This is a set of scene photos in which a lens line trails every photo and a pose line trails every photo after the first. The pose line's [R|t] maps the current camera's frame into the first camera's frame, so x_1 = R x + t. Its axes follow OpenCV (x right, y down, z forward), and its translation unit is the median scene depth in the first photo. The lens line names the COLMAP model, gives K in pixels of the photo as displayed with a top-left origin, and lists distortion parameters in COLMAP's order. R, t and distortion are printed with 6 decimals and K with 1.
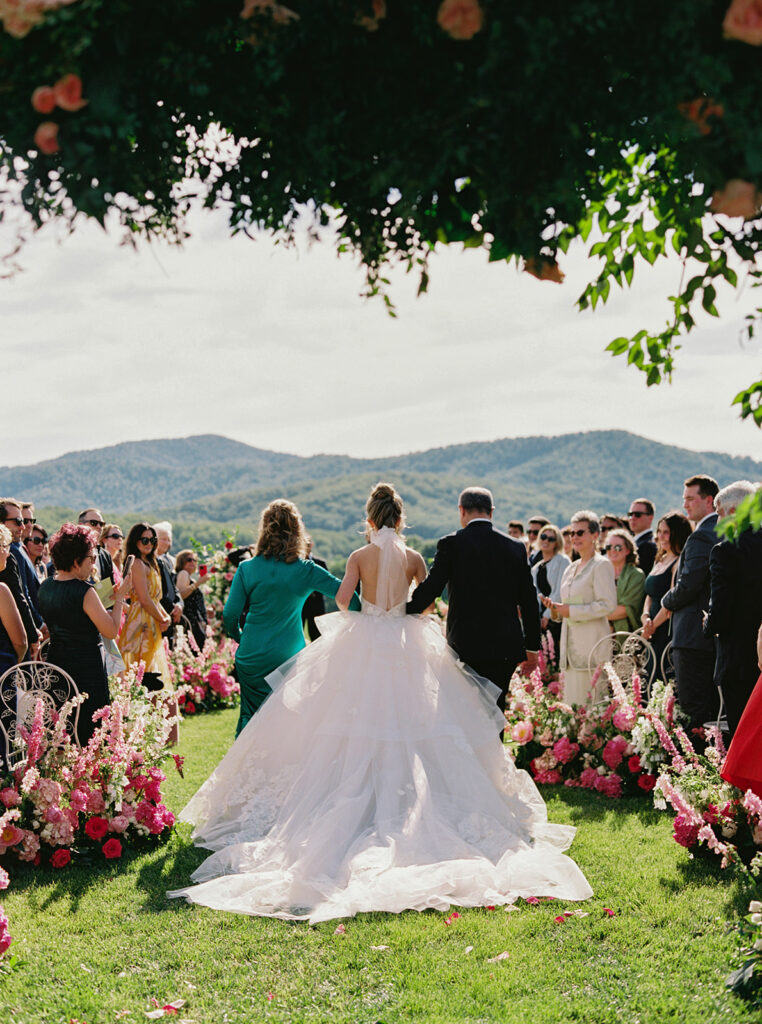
lens RADIAL K [[1432.9, 0, 378.5], [0, 1432.9, 512.4], [0, 0, 1]] dist [-0.137491, 0.000000]
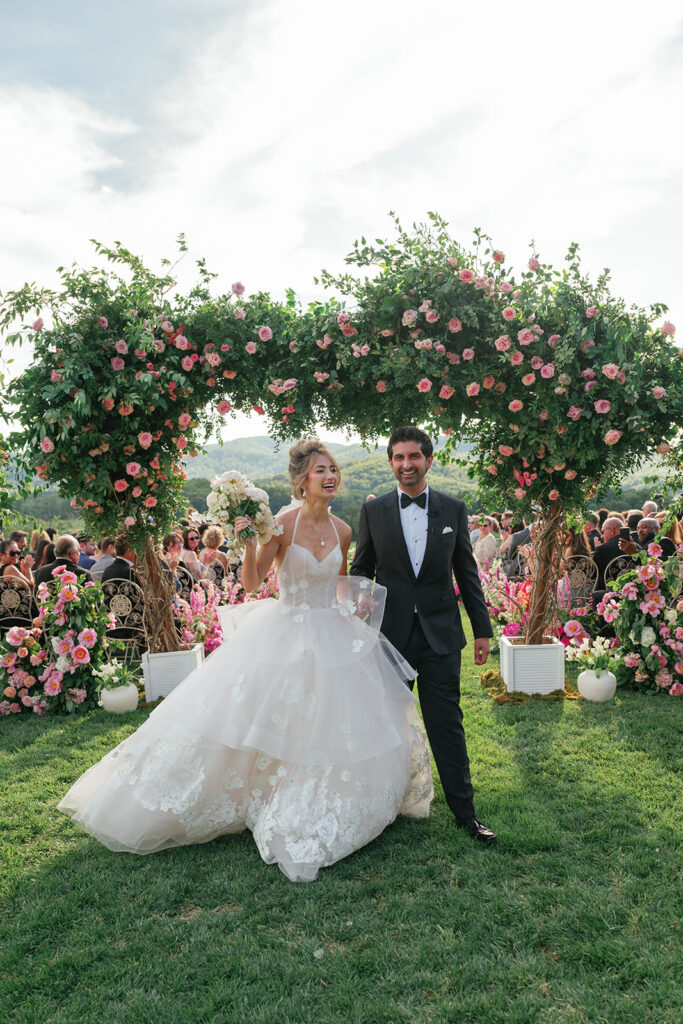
lens RADIAL K [[1065.9, 0, 344.9], [0, 1065.9, 513.6], [0, 0, 1]] dist [-0.000040, 0.000000]
pose [[0.998382, -0.016457, -0.054435, 0.012453], [0.018755, 0.998942, 0.041991, -0.012091], [0.053686, -0.042944, 0.997634, -0.237930]]
